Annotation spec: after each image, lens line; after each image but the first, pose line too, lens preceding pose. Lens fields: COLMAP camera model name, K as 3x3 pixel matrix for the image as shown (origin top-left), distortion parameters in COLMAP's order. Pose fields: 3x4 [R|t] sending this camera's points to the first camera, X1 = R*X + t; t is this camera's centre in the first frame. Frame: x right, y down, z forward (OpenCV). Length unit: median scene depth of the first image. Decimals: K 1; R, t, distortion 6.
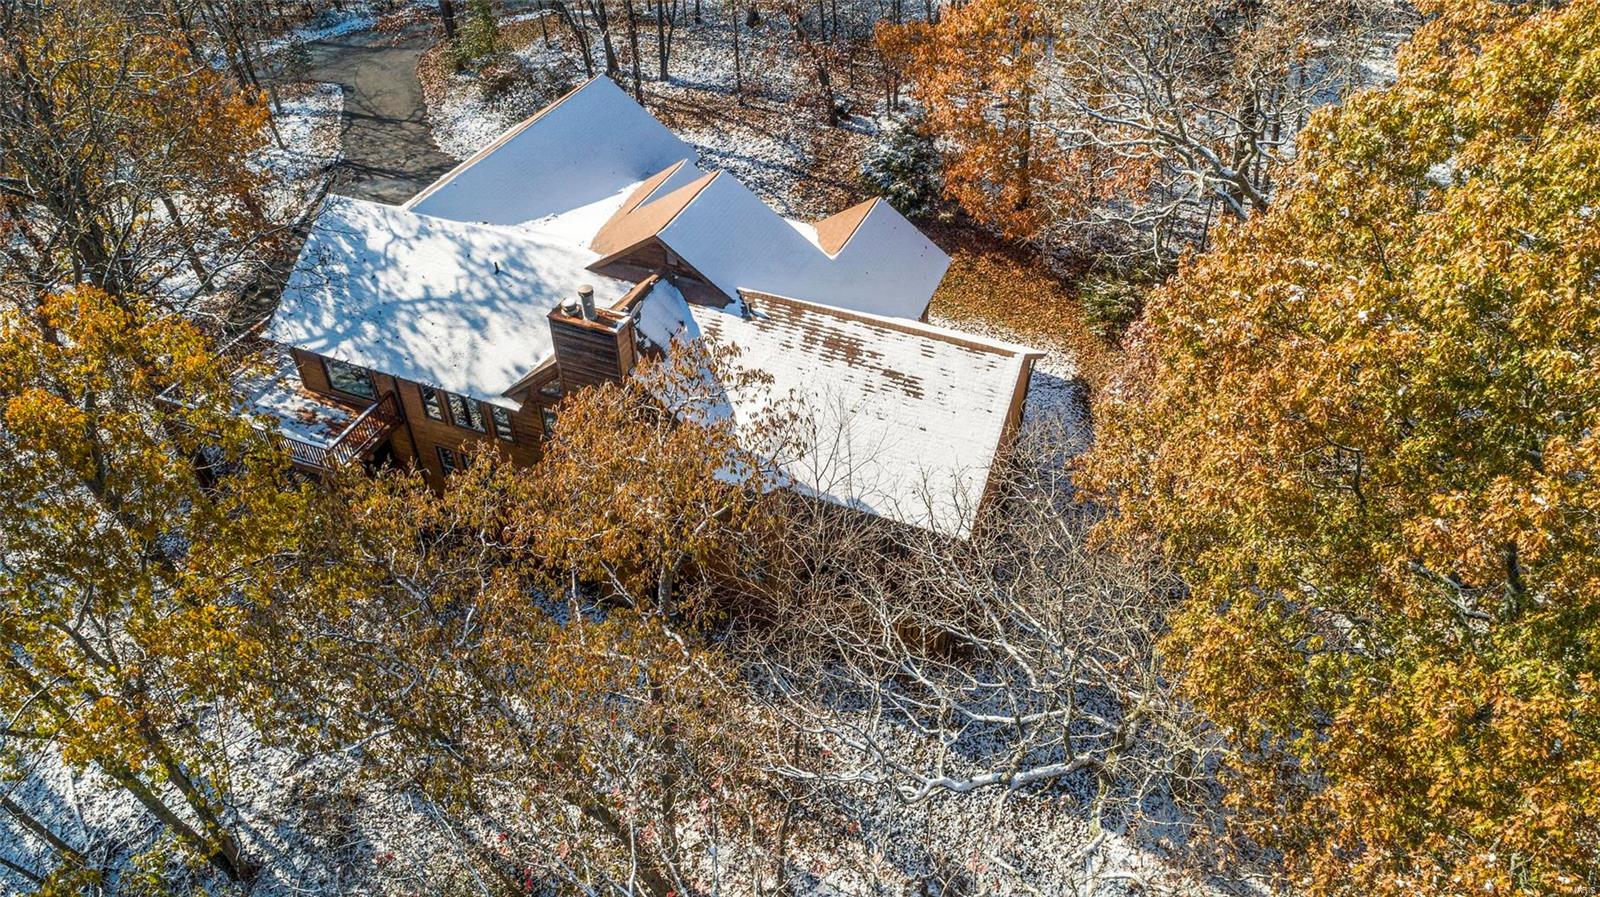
lens RADIAL K [[986.6, 0, 800.0], [0, 986.6, 448.5], [0, 0, 1]] dist [0.002123, -0.000247]
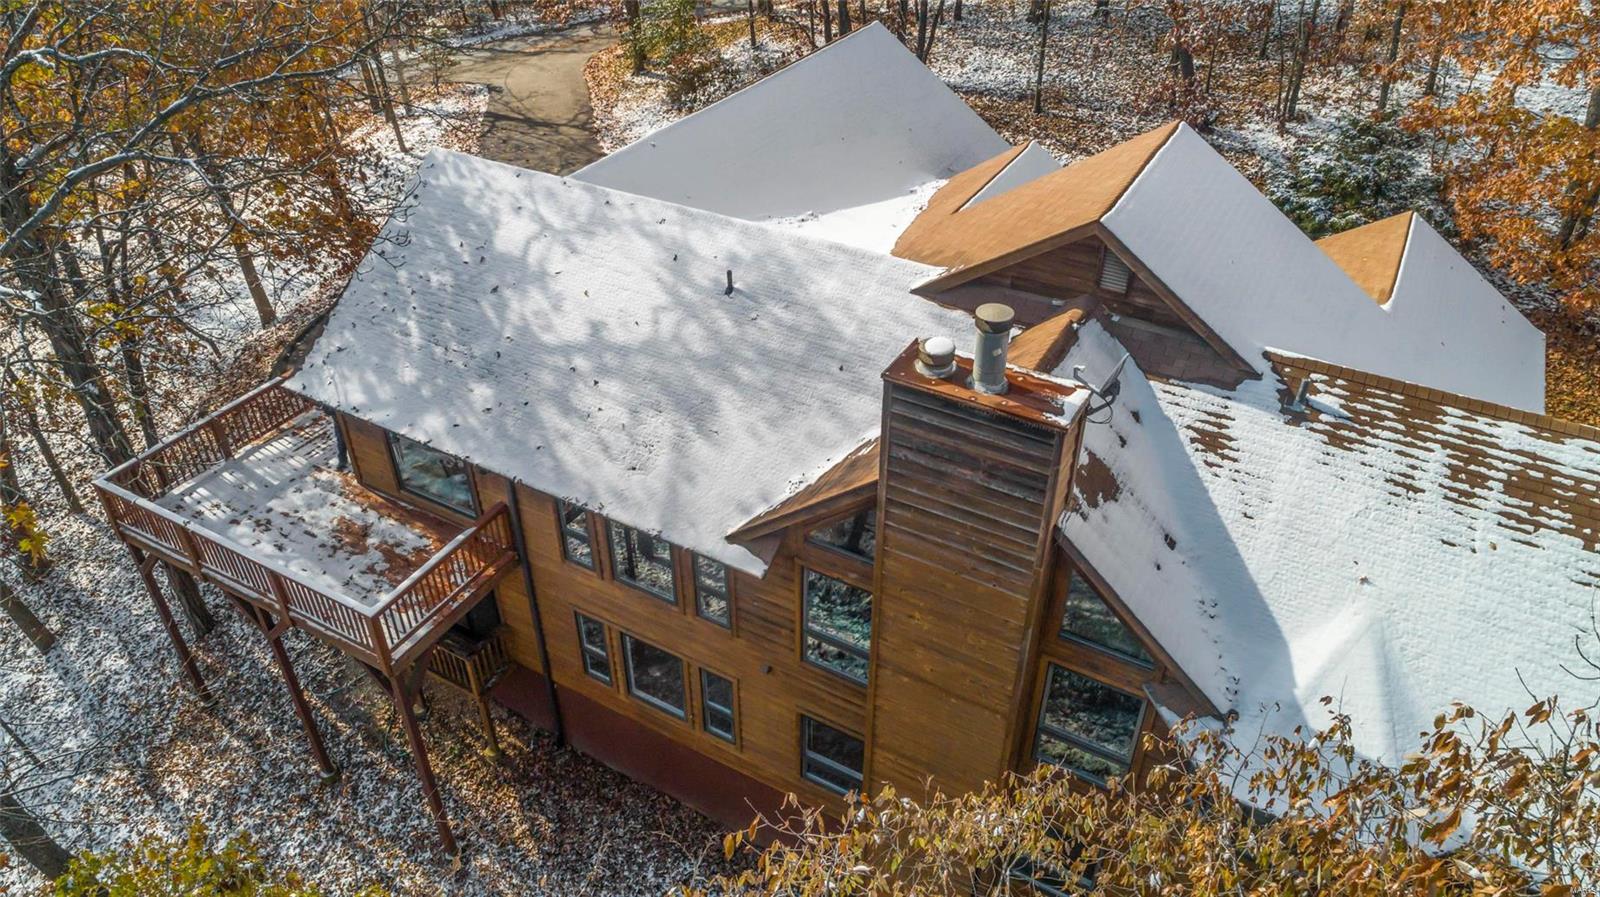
lens RADIAL K [[1075.3, 0, 800.0], [0, 1075.3, 448.5], [0, 0, 1]] dist [-0.000520, 0.000084]
pose [[0.989269, 0.075230, -0.125247, -0.191301], [-0.087871, 0.991233, -0.098669, -0.045712], [0.116726, 0.108616, 0.987207, 0.454446]]
